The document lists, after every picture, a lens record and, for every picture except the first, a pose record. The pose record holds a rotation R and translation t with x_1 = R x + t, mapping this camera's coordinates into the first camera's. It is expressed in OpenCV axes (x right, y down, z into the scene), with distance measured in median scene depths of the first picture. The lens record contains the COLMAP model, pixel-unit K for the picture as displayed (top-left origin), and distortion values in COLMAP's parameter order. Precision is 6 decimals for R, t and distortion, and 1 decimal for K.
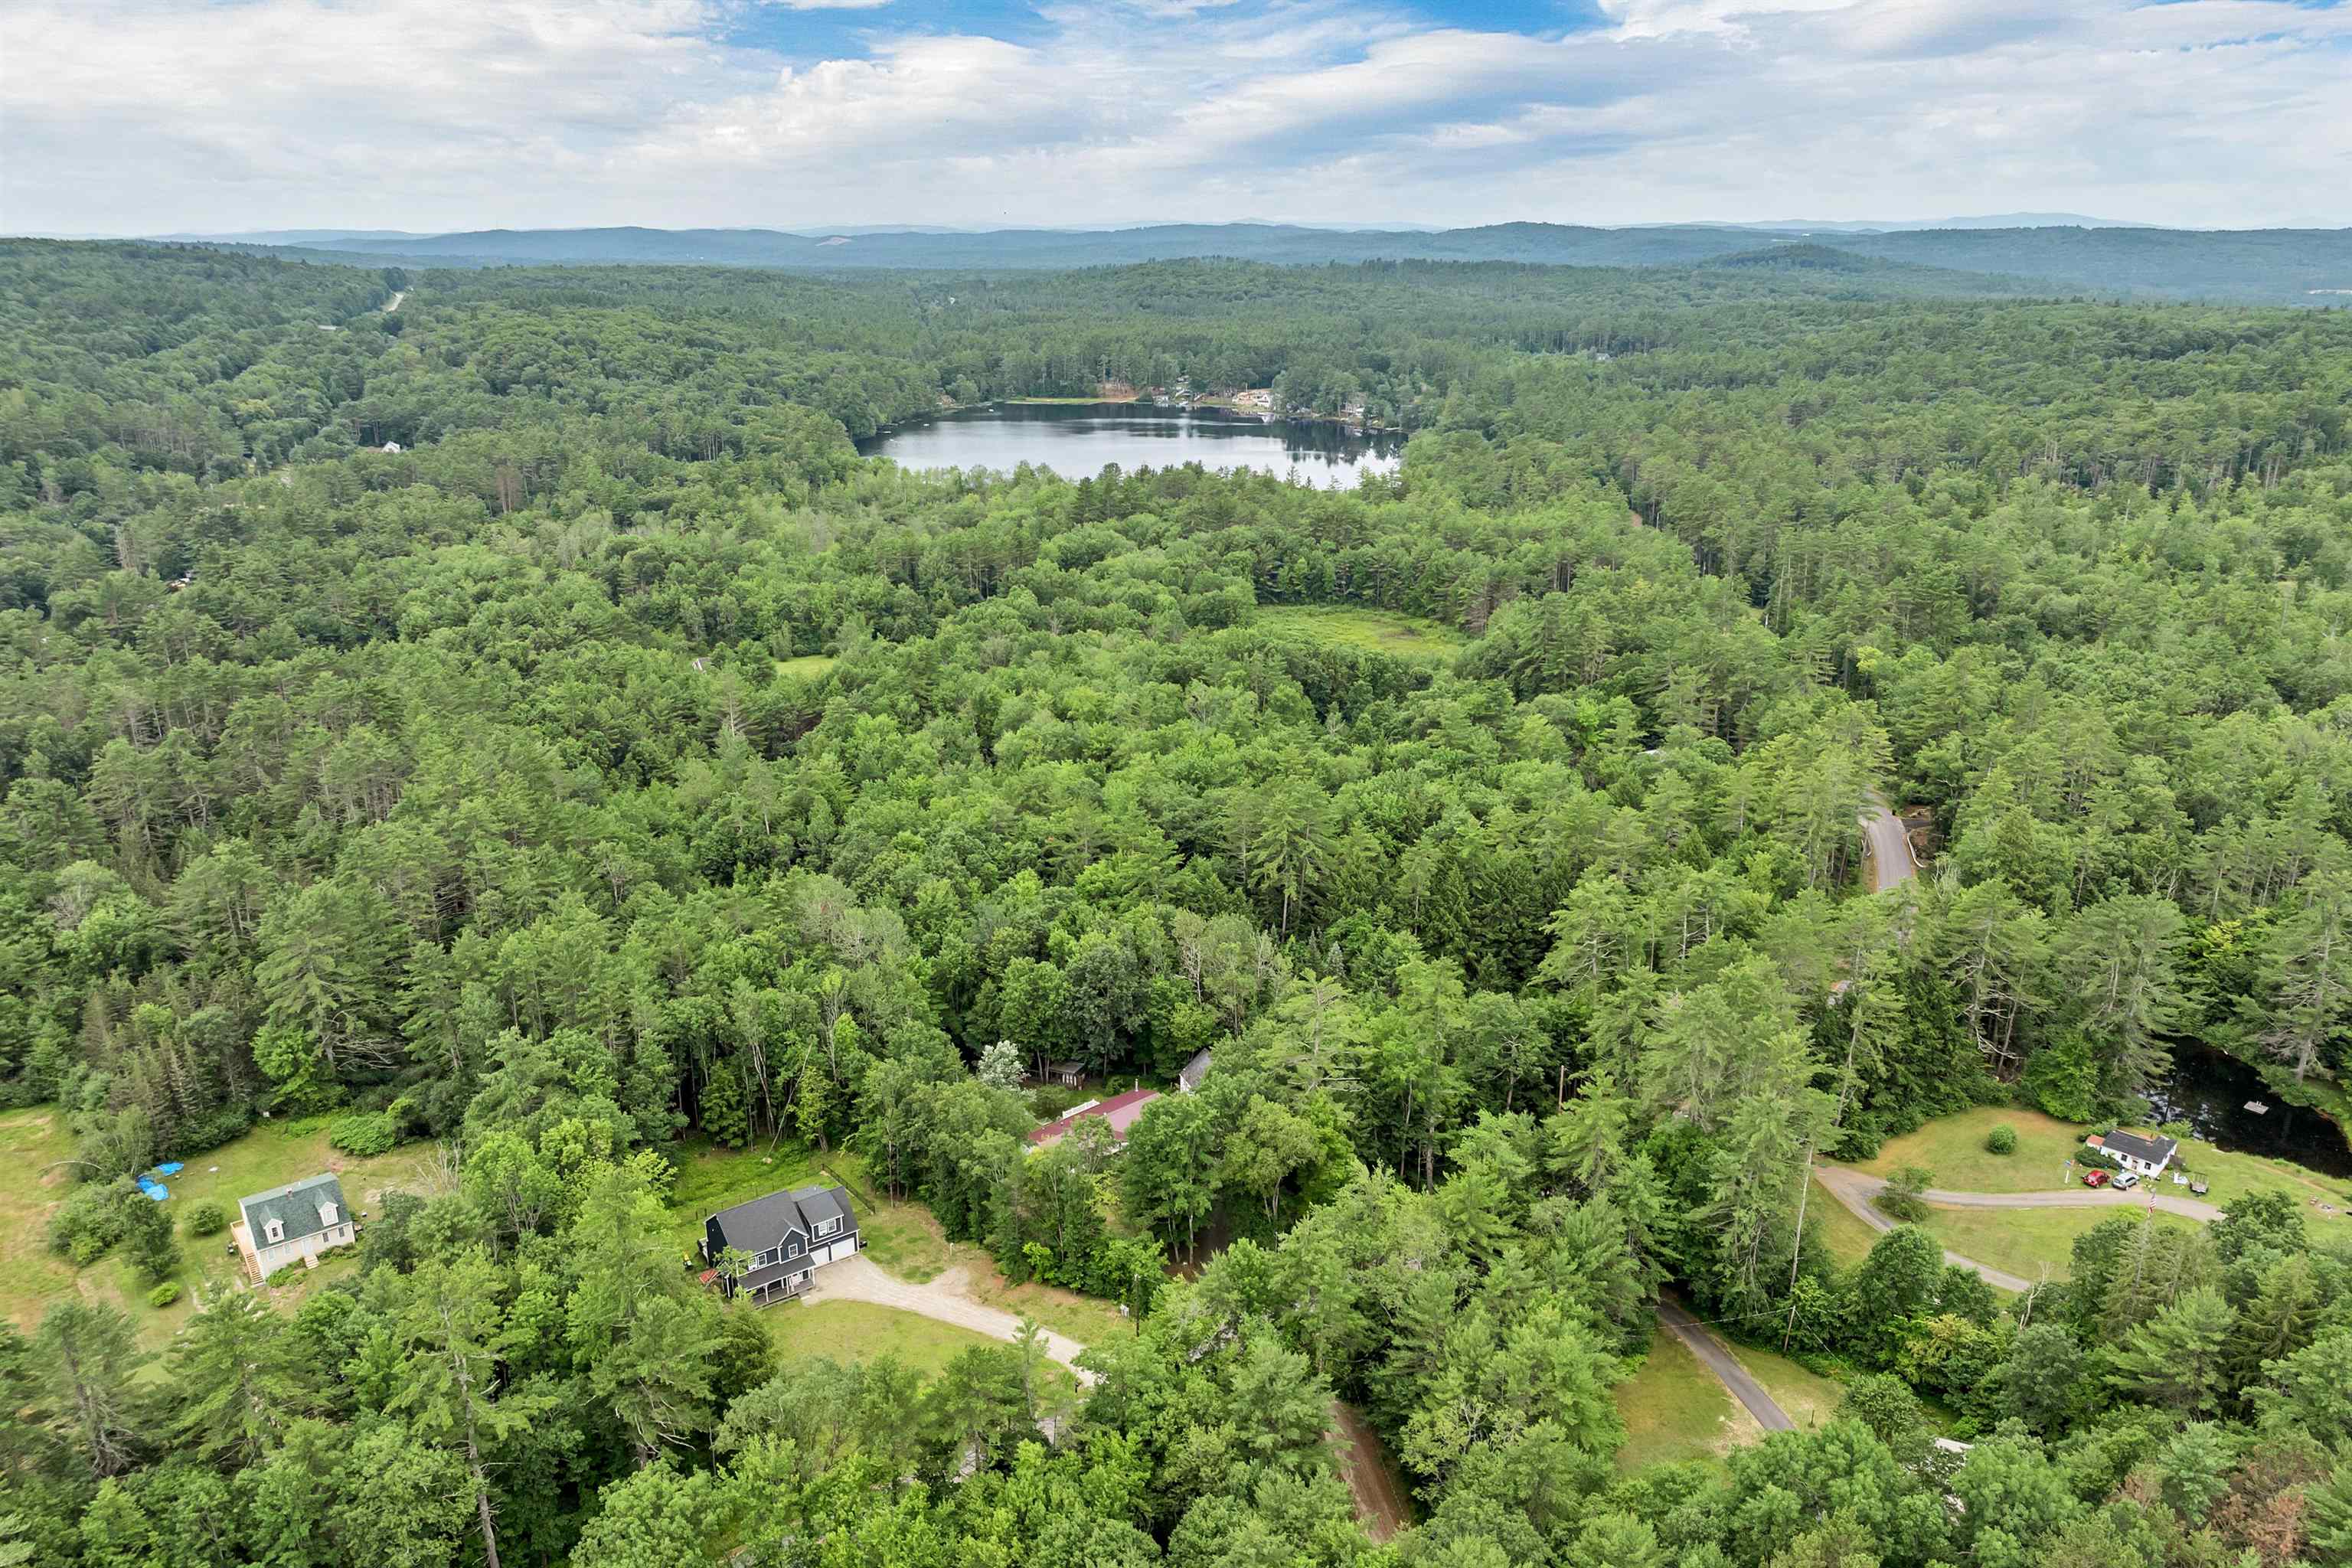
lens RADIAL K [[1753.1, 0, 1176.0], [0, 1753.1, 784.0], [0, 0, 1]] dist [-0.031829, 0.002988]
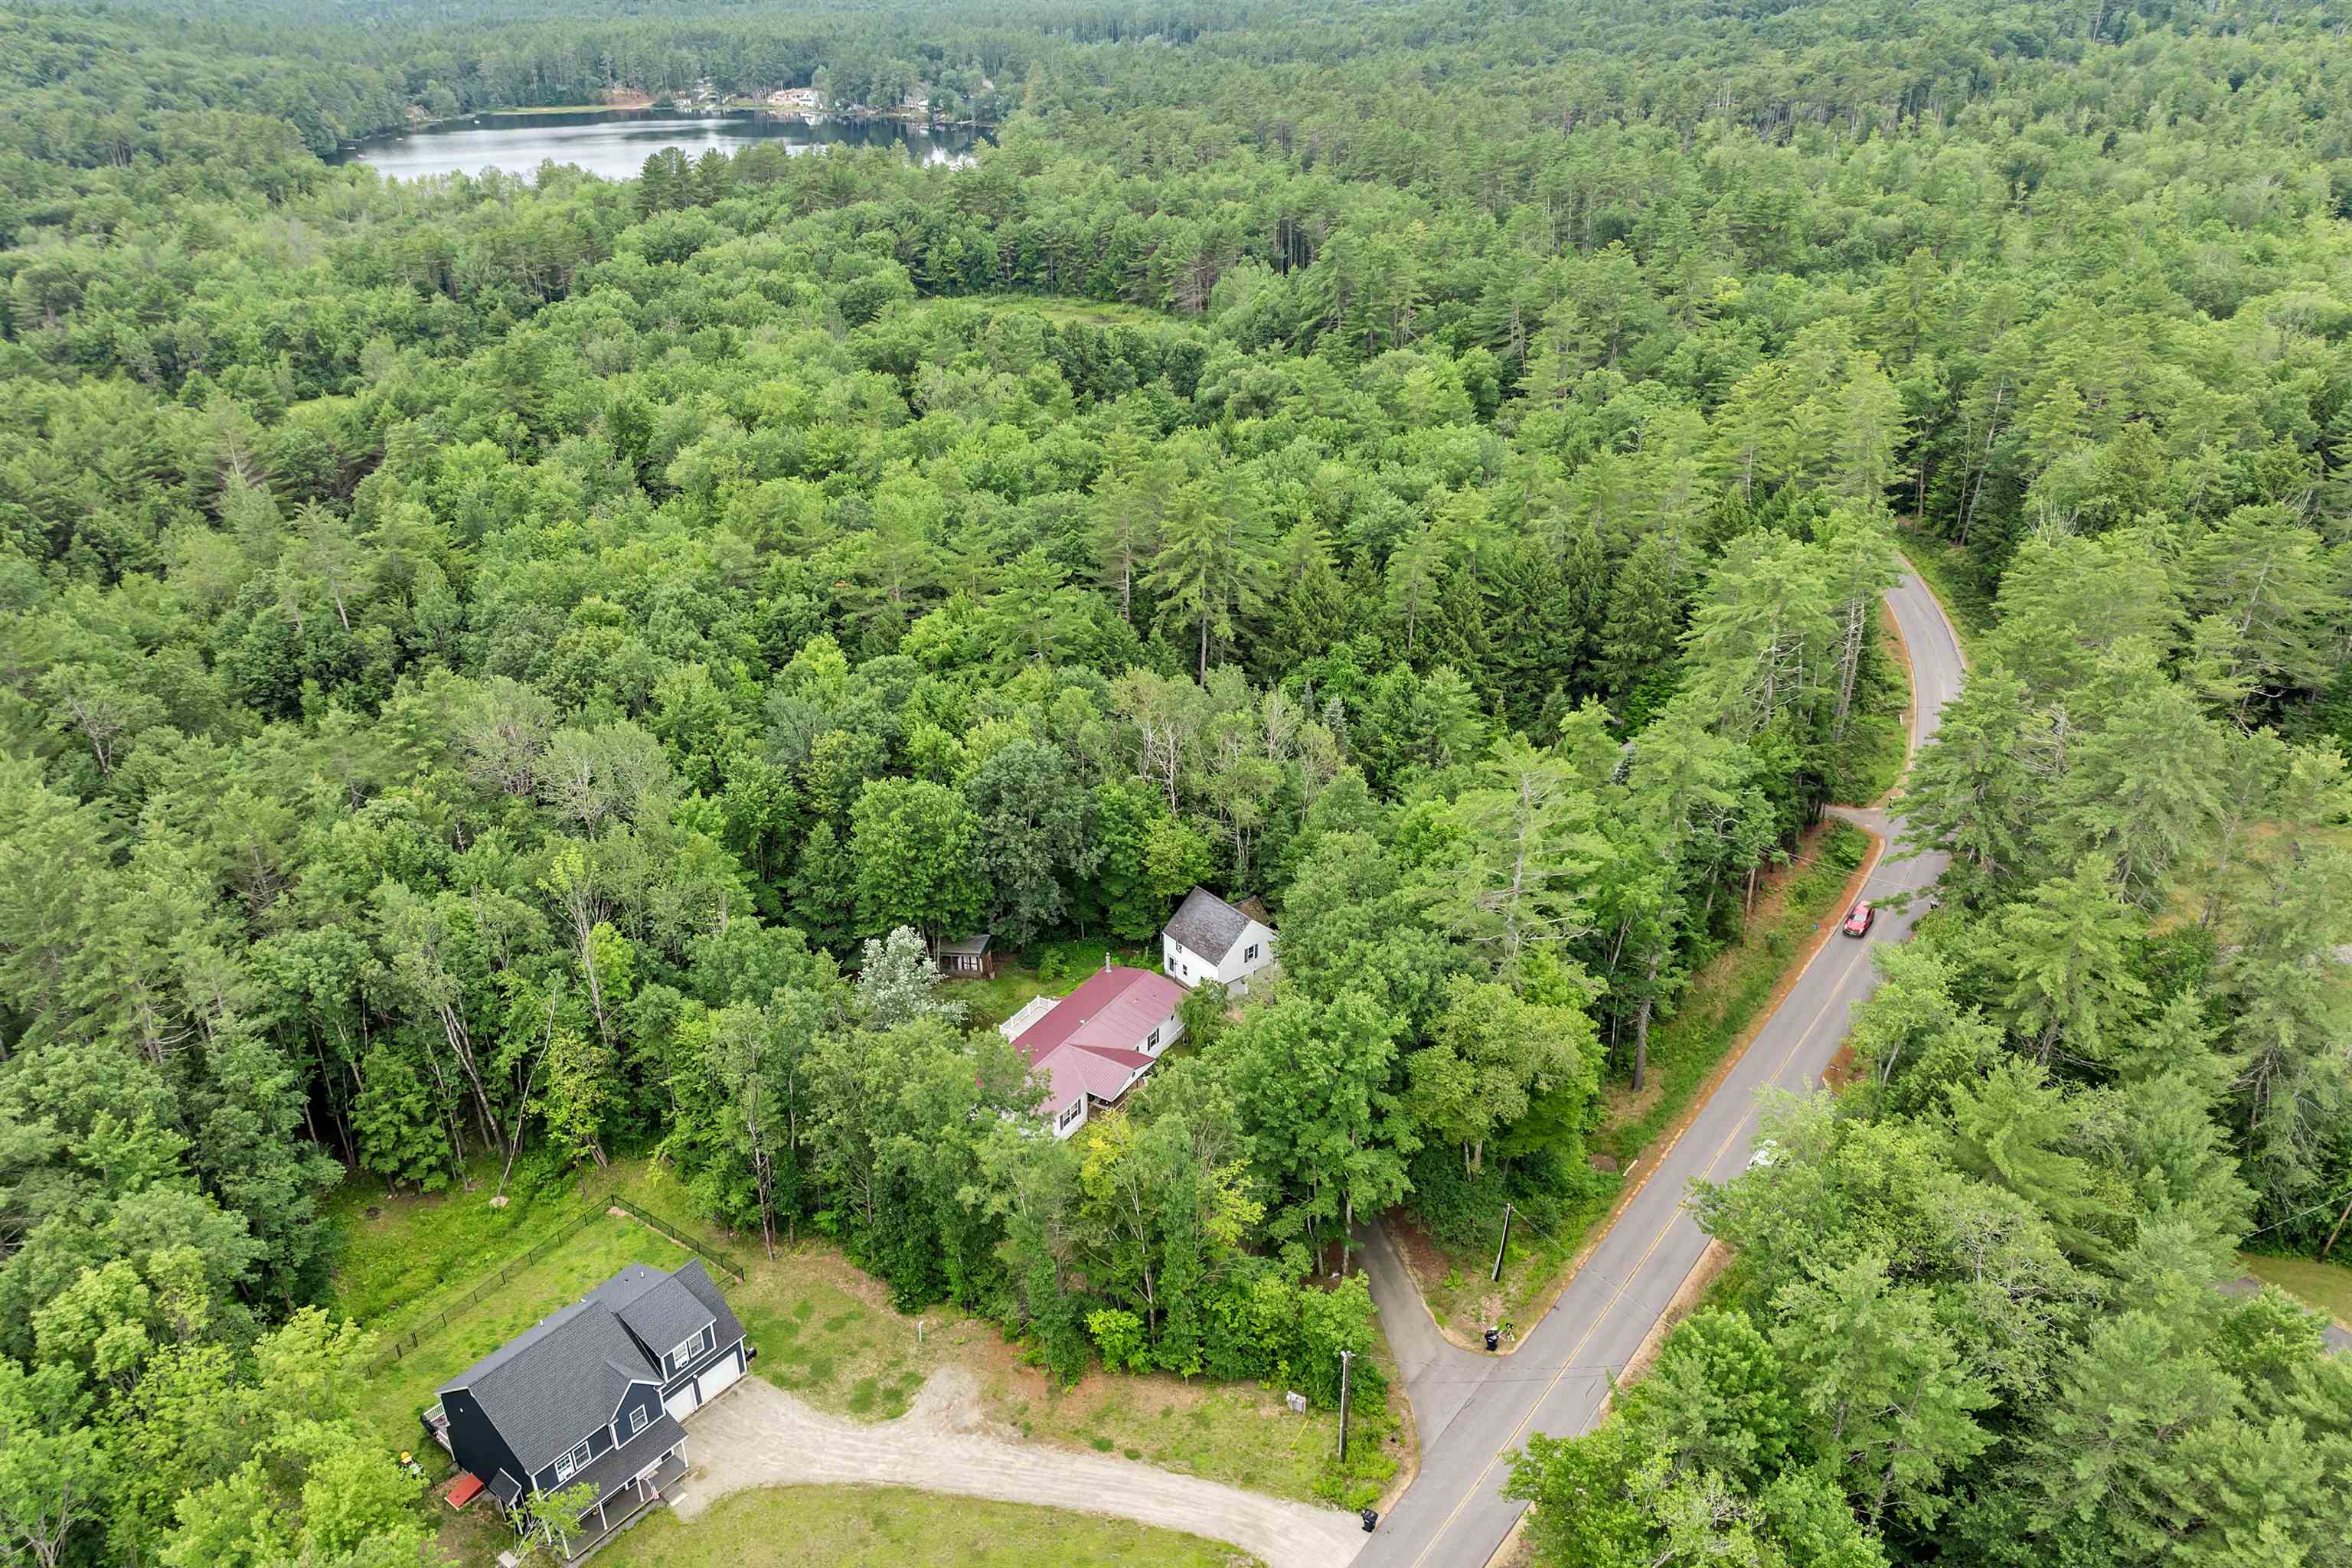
lens RADIAL K [[1327.3, 0, 904.1], [0, 1327.3, 805.4], [0, 0, 1]] dist [-0.056702, 0.038902]
pose [[0.961875, -0.129649, 0.240807, -0.173126], [0.089580, 0.981278, 0.170498, 0.029888], [-0.258403, -0.142426, 0.955480, 0.522884]]
